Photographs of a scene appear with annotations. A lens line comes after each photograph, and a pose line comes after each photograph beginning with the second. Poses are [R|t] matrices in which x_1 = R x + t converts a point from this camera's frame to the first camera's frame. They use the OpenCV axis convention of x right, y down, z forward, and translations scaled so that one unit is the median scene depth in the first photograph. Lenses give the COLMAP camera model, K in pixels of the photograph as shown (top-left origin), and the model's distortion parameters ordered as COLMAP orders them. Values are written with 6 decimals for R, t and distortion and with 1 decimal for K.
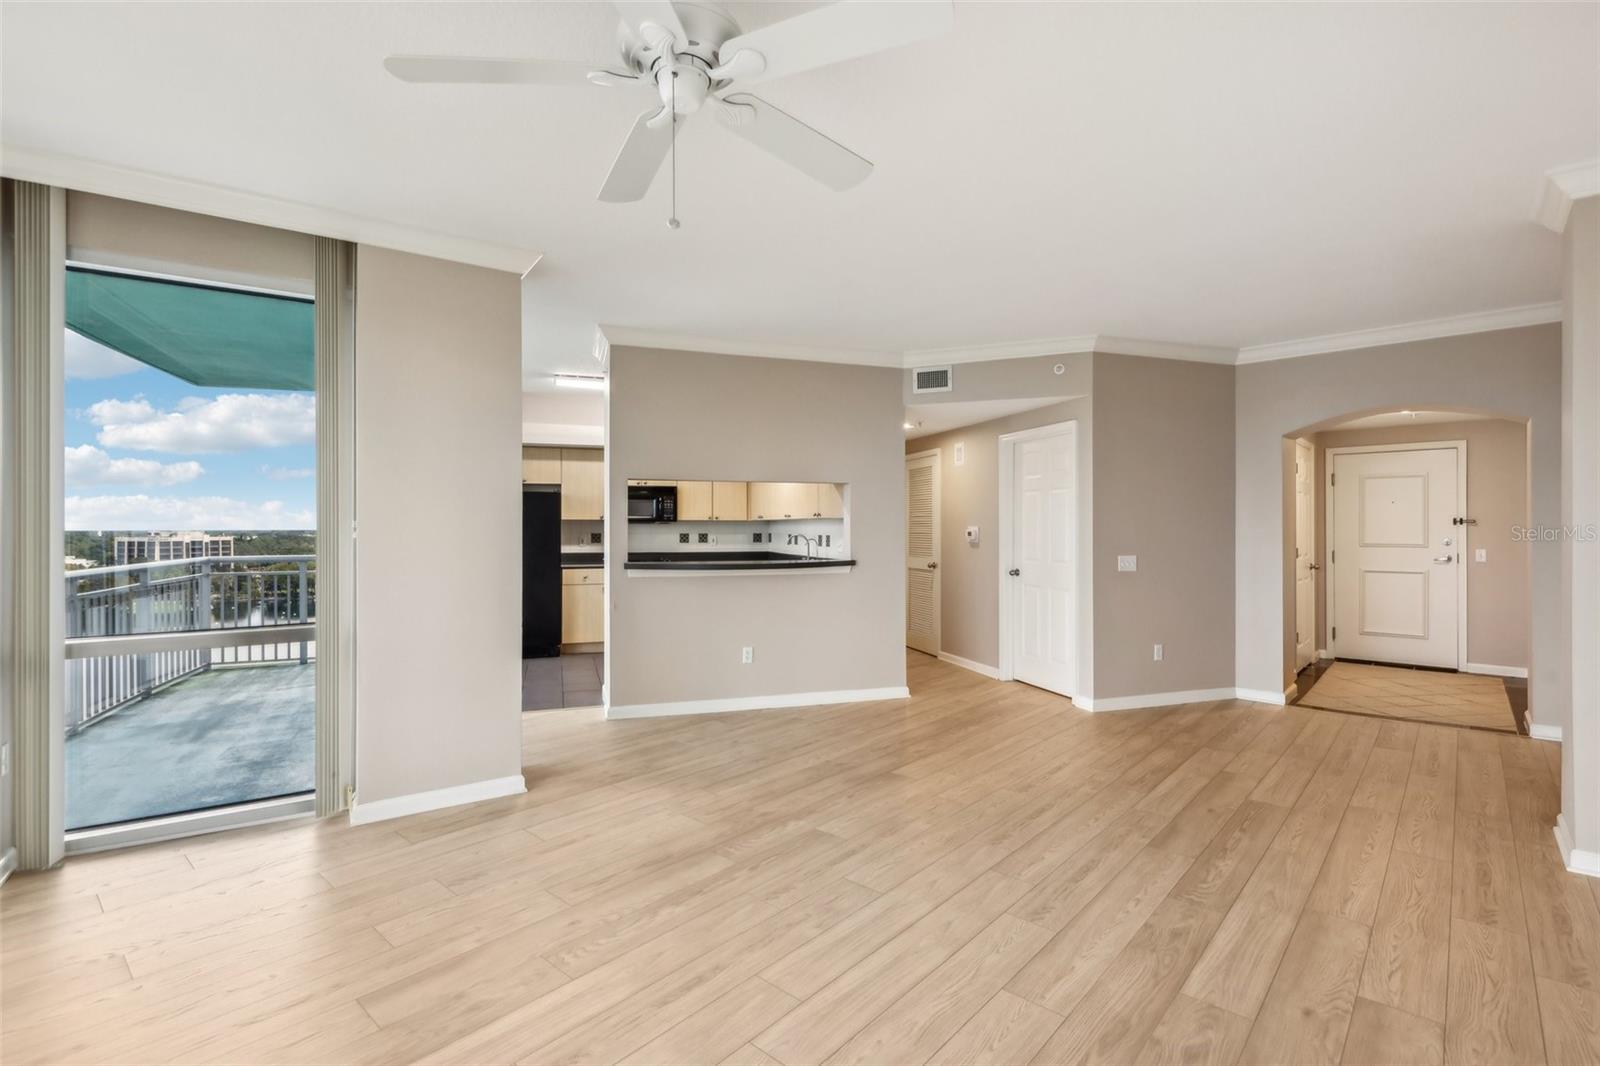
lens RADIAL K [[743.6, 0, 807.1], [0, 743.6, 523.1], [0, 0, 1]] dist [0.022406, -0.010615]
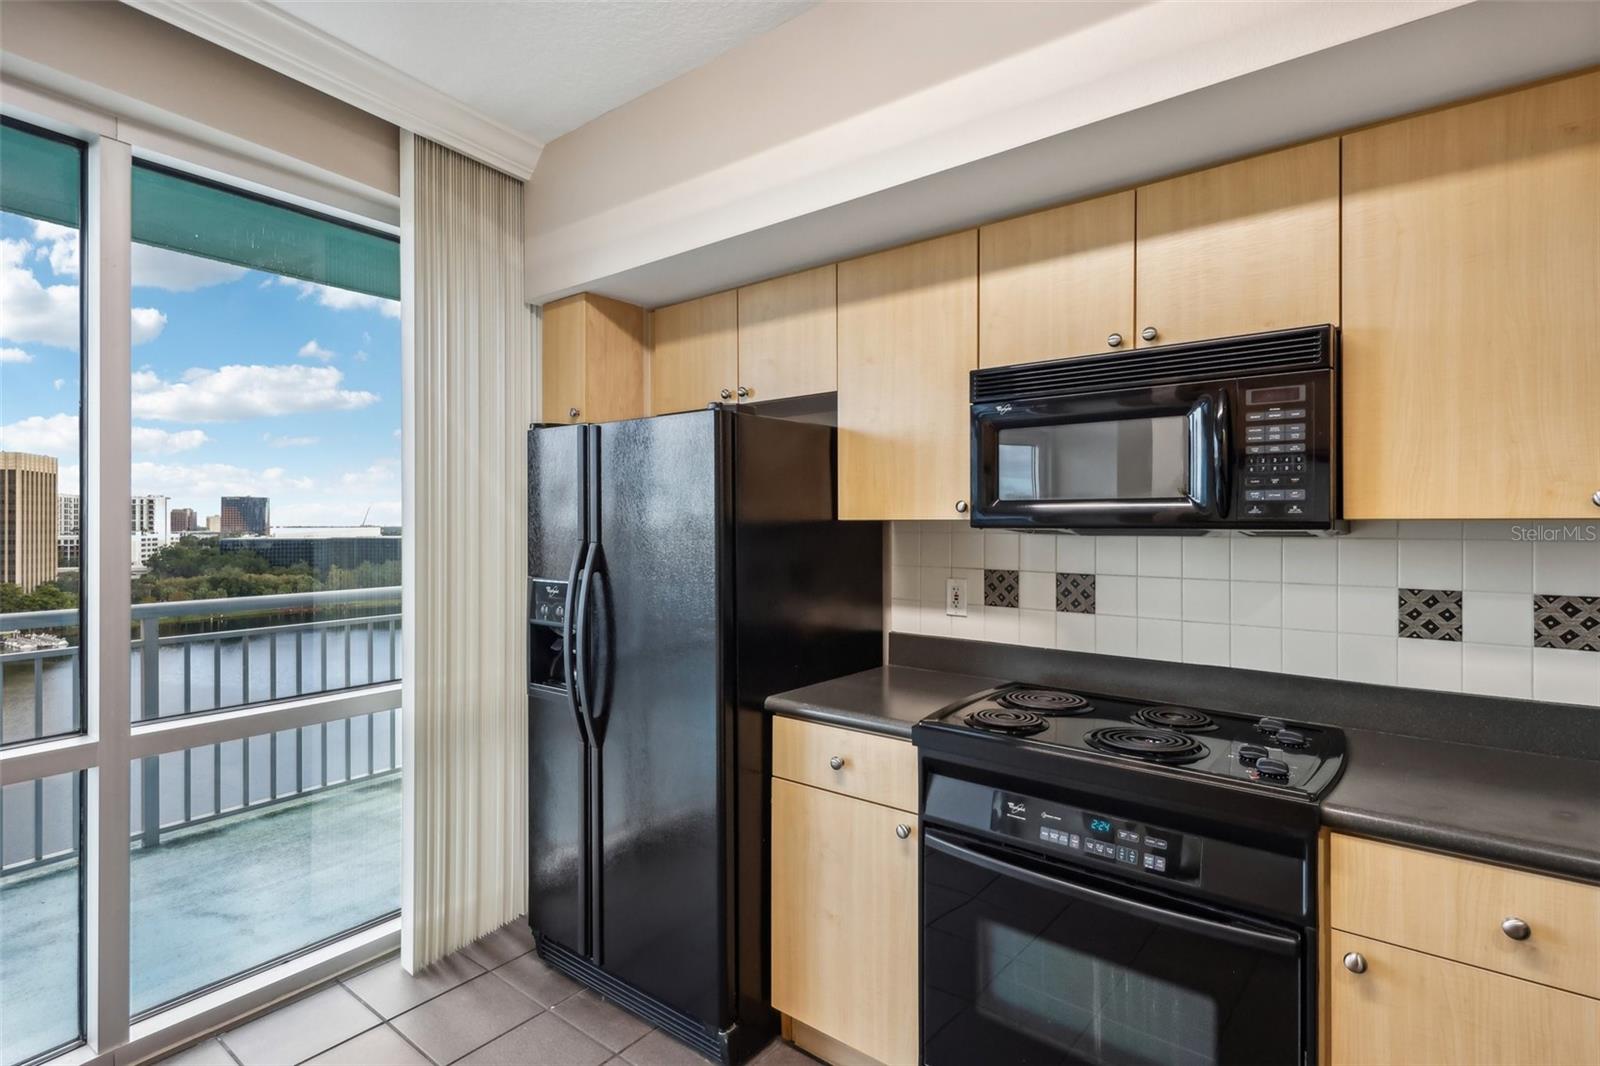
lens RADIAL K [[776.6, 0, 807.6], [0, 776.6, 525.9], [0, 0, 1]] dist [0.029786, -0.018711]
pose [[0.548741, 0.001448, -0.835991, -0.090755], [0.003625, 0.999985, 0.004111, -0.003779], [0.835984, -0.005287, 0.548728, 0.803506]]
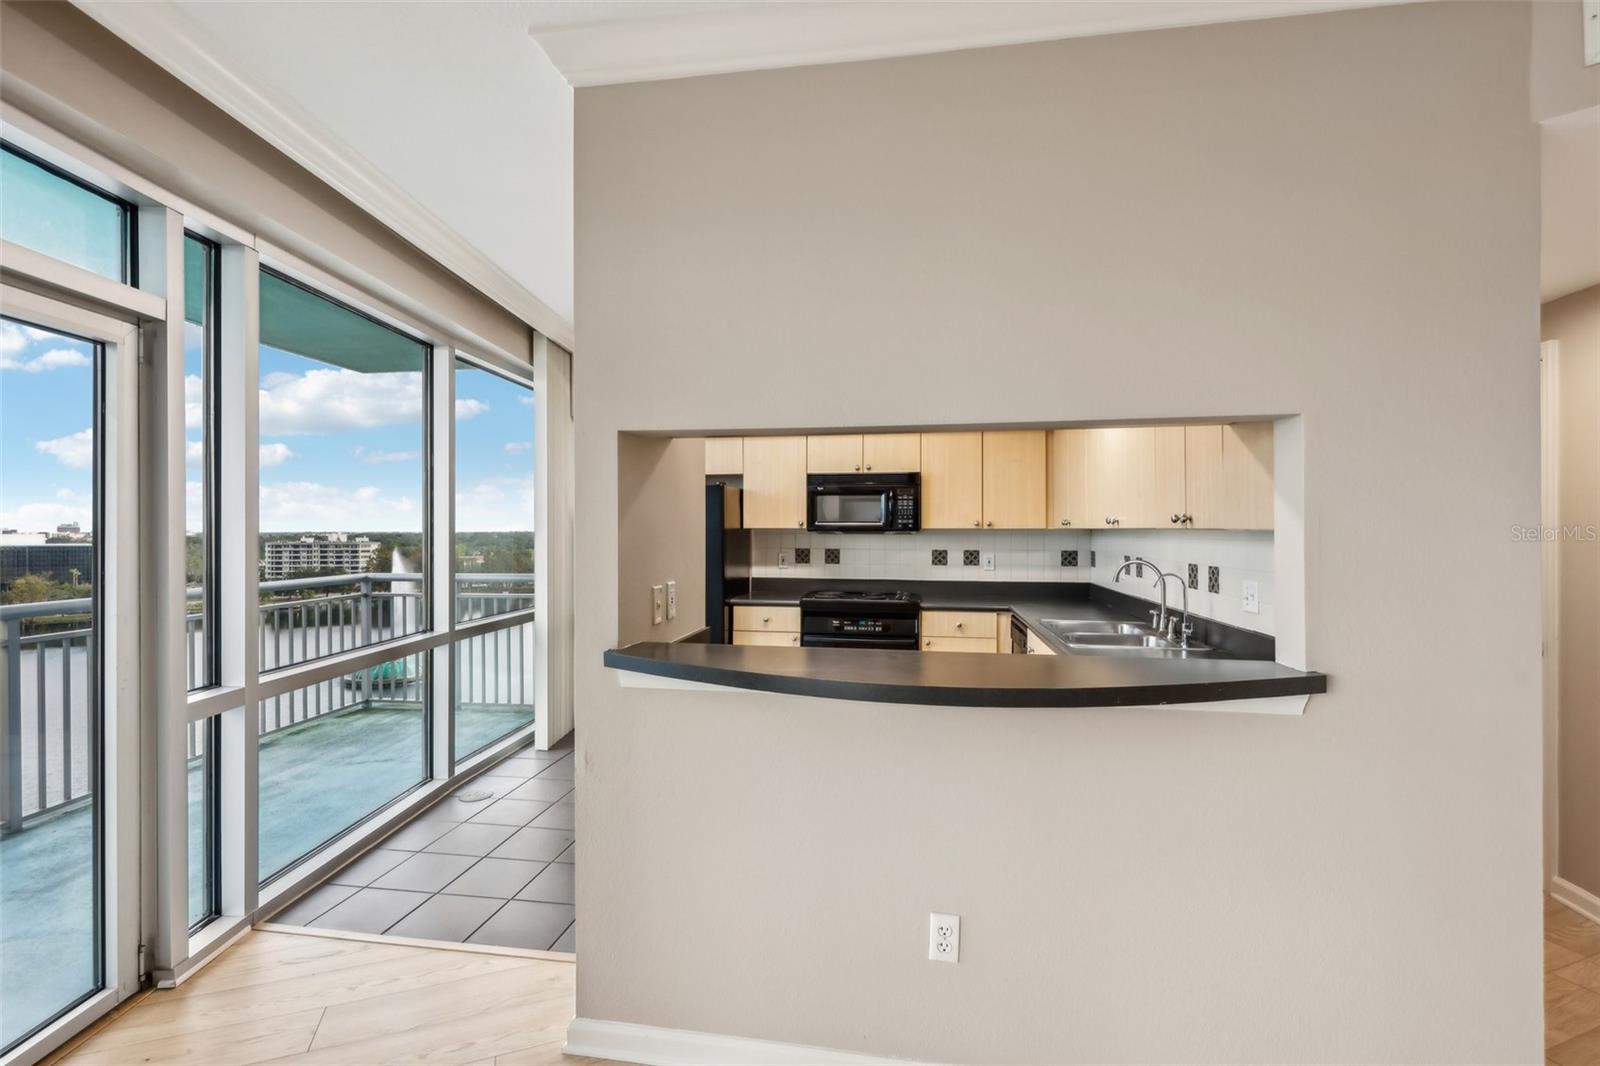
lens RADIAL K [[722.3, 0, 794.6], [0, 722.3, 530.1], [0, 0, 1]] dist [0.012068, -0.000255]
pose [[0.882417, 0.000259, -0.470468, 0.009728], [0.002140, 0.999987, 0.004564, -0.005716], [0.470464, -0.005034, 0.882405, 0.442955]]
